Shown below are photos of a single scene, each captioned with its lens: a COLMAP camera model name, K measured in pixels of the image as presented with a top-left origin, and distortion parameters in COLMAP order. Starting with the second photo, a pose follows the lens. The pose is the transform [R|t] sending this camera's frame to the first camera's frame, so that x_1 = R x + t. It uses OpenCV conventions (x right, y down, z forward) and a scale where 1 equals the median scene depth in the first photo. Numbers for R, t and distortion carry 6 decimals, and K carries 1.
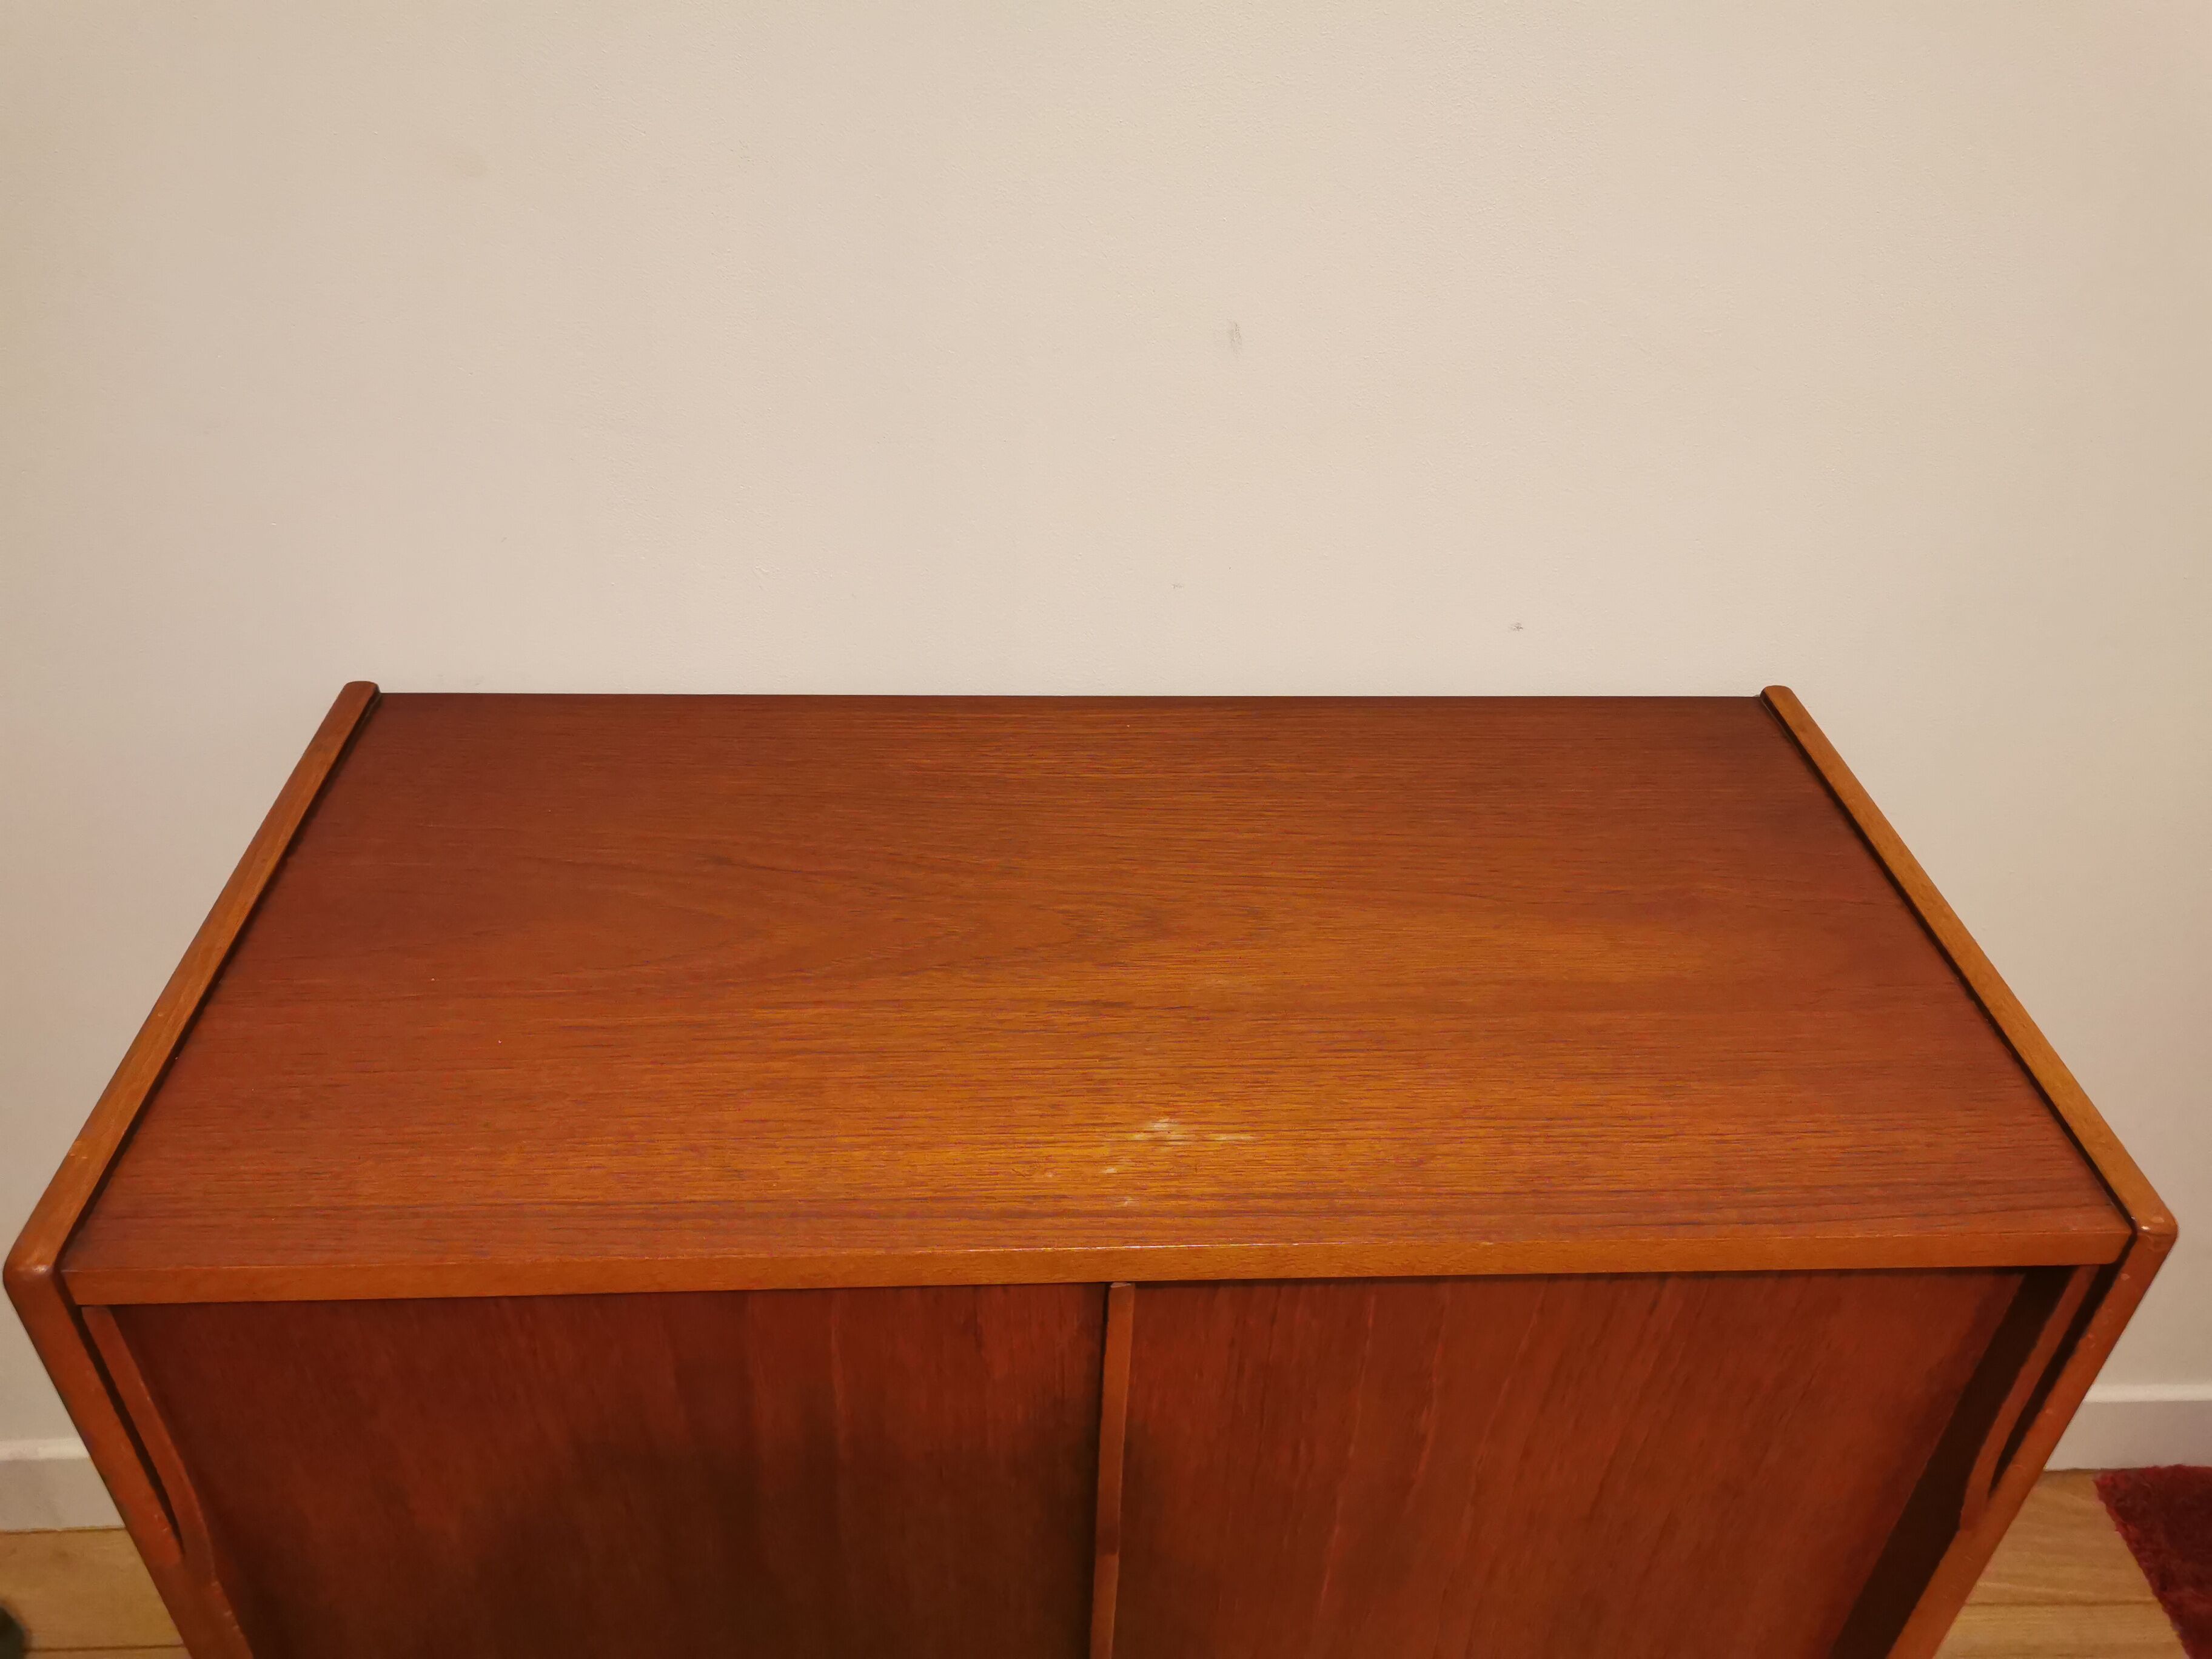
lens RADIAL K [[1735.8, 0, 1102.8], [0, 1735.8, 838.3], [0, 0, 1]] dist [0.031055, -0.020255]
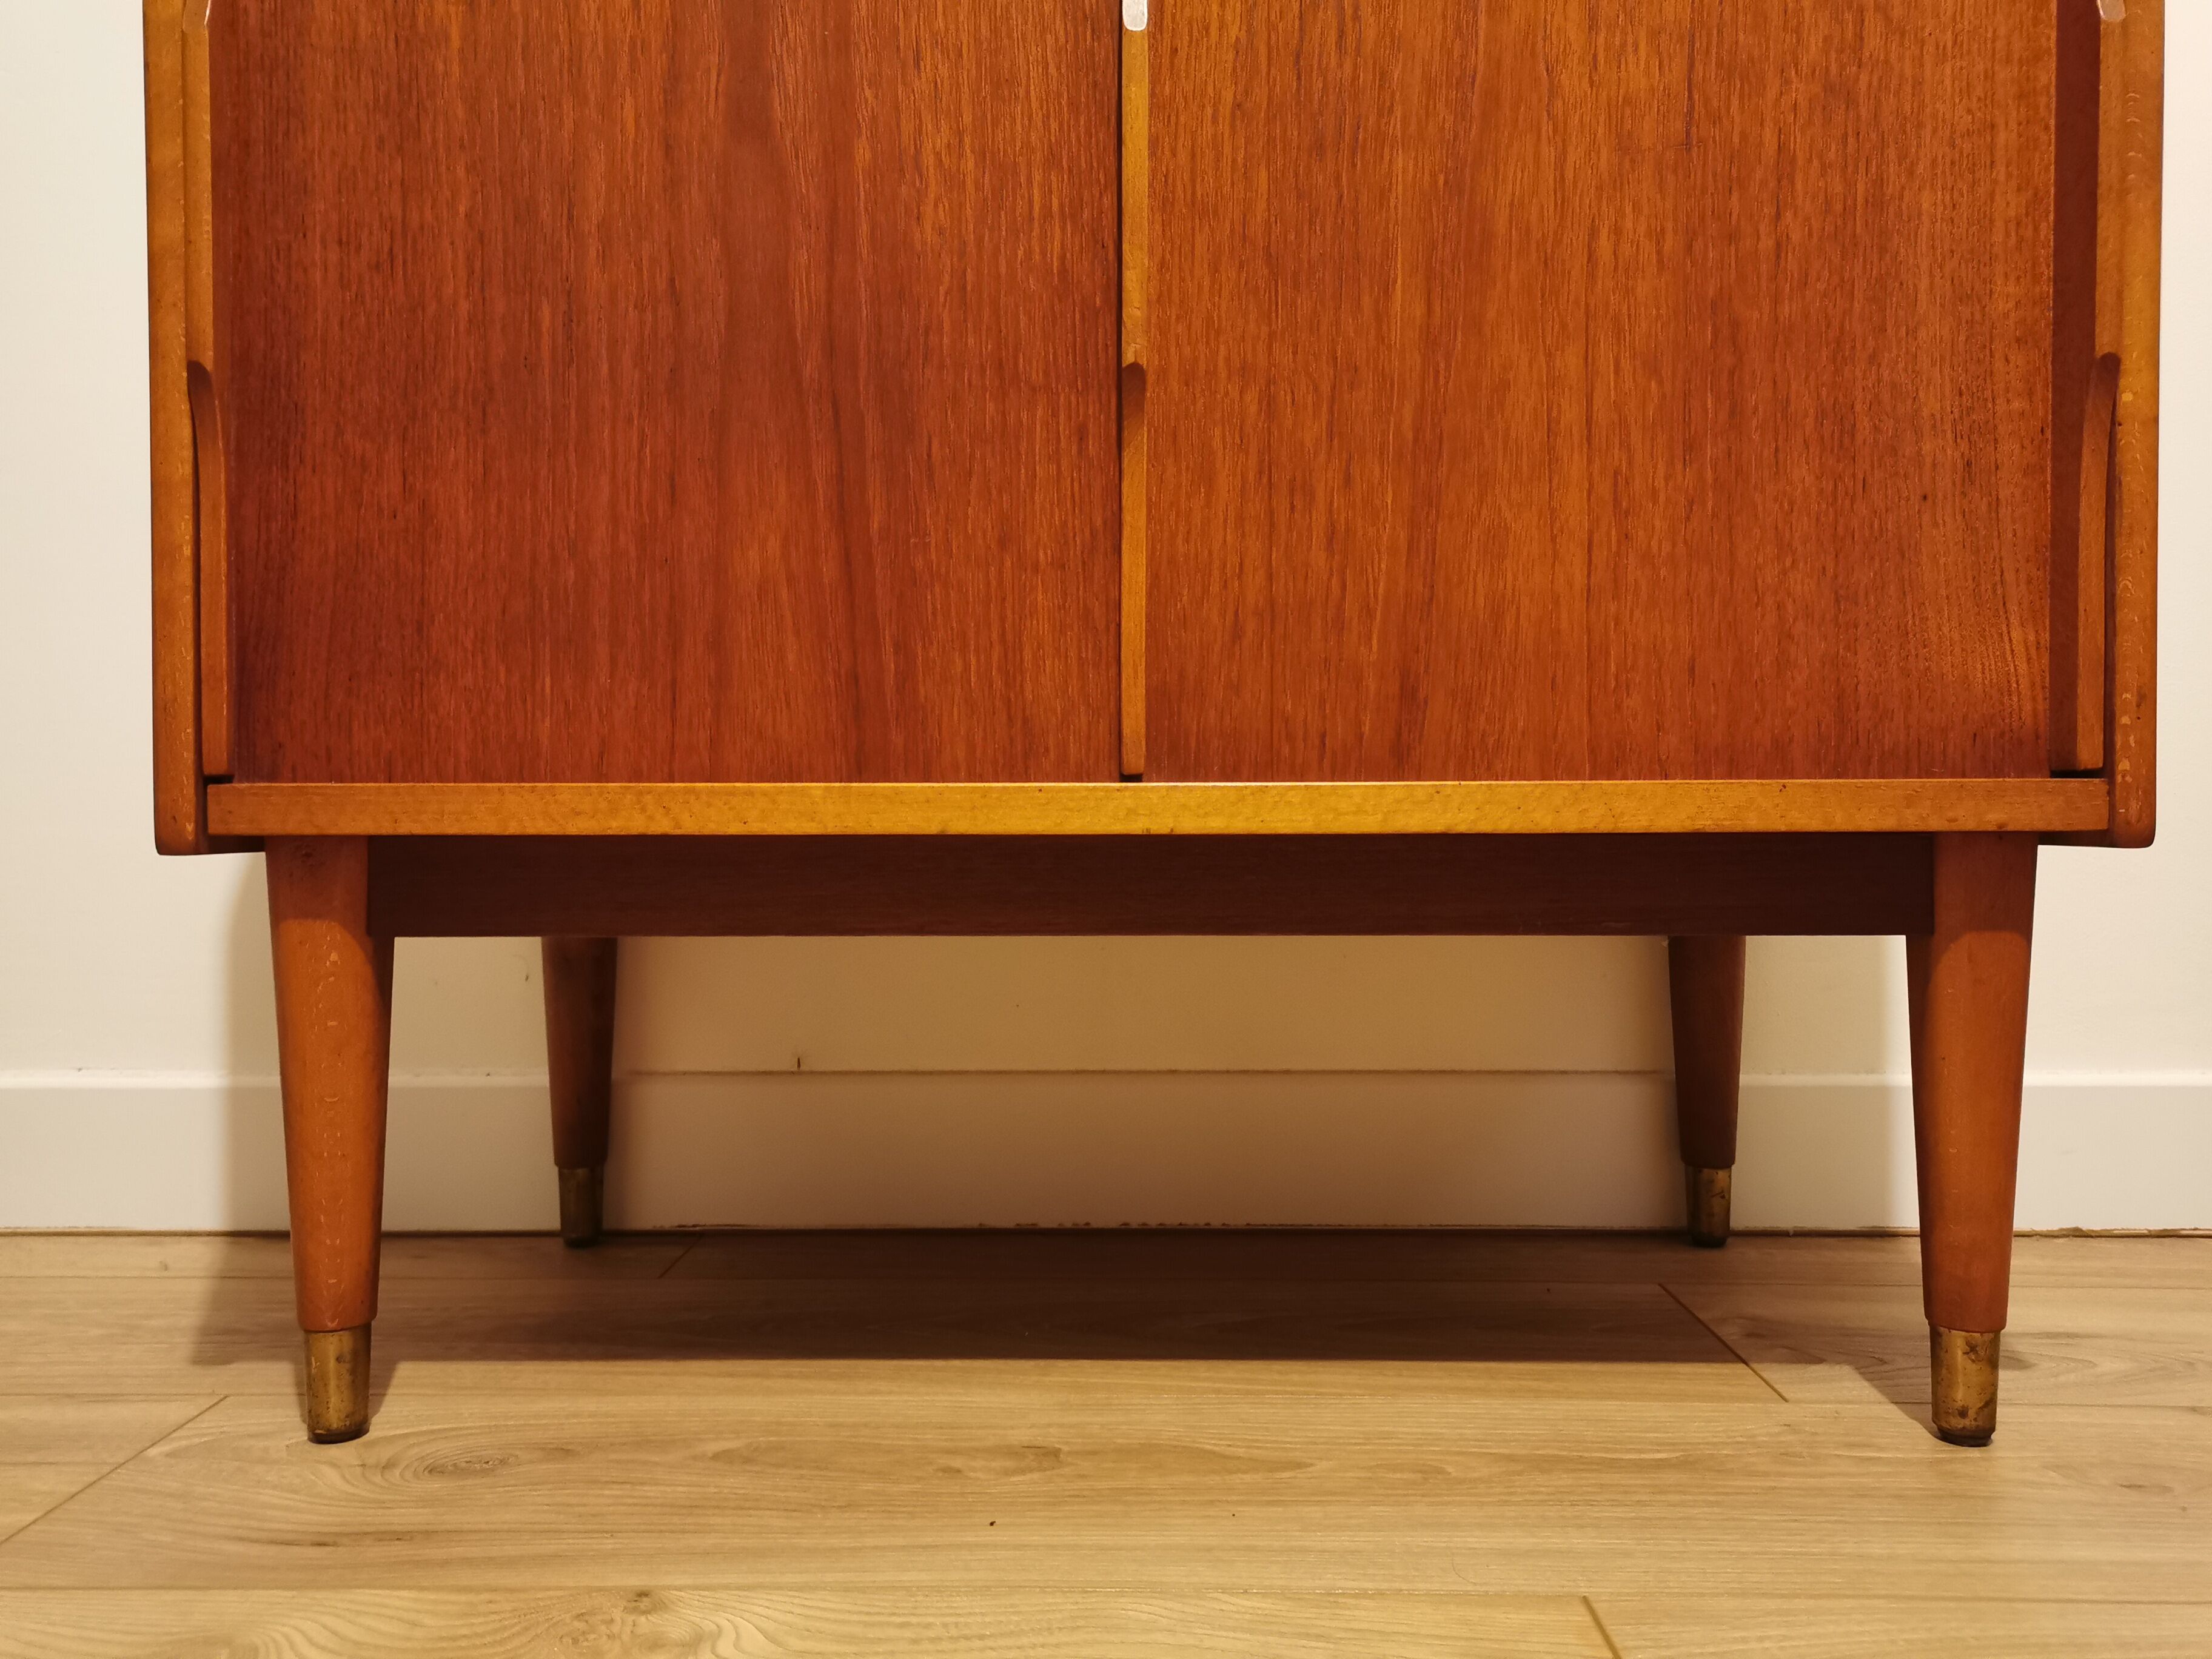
lens RADIAL K [[1735.8, 0, 1099.6], [0, 1735.8, 852.4], [0, 0, 1]] dist [0.031055, -0.020255]
pose [[0.996869, -0.036890, -0.069941, 0.032594], [-0.010453, 0.815262, -0.578998, 1.317135], [0.078380, 0.577916, 0.812323, 0.506505]]
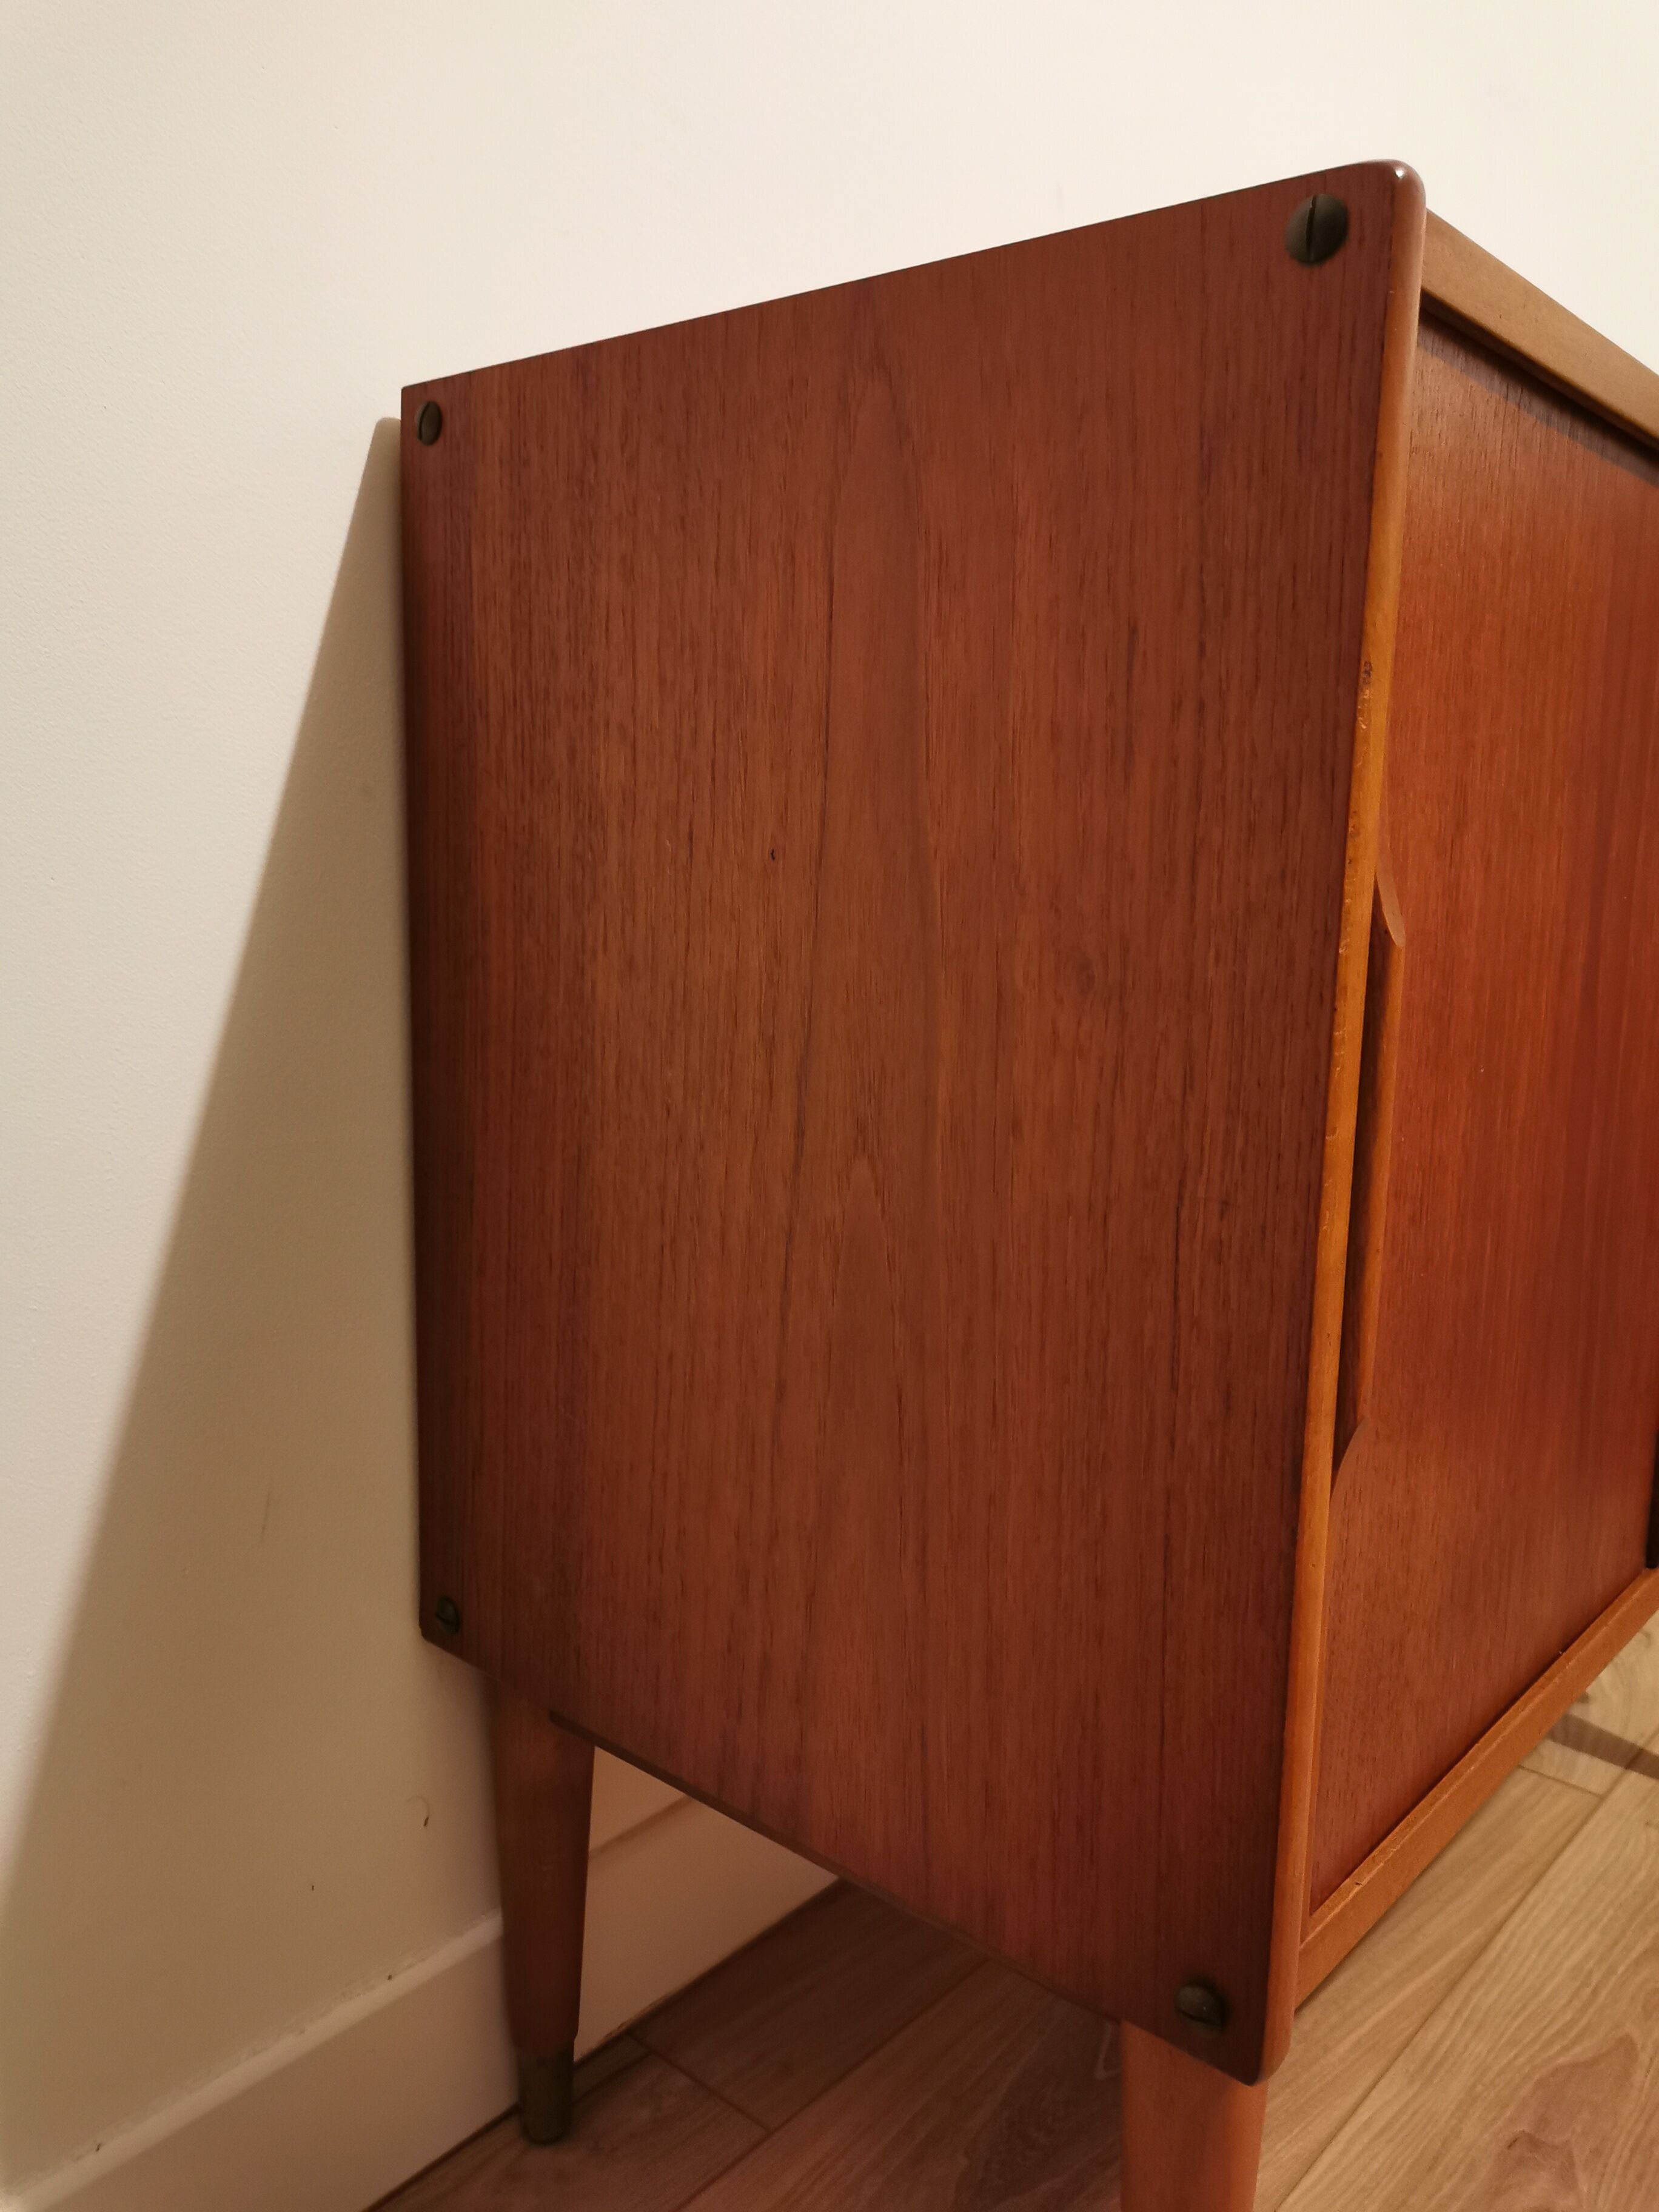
lens RADIAL K [[1735.8, 0, 833.2], [0, 1735.8, 1110.1], [0, 0, 1]] dist [0.031055, -0.020255]
pose [[0.686529, -0.137125, 0.714055, -1.093284], [0.431391, 0.867352, -0.248199, 0.536115], [-0.585302, 0.478433, 0.654617, 0.719933]]
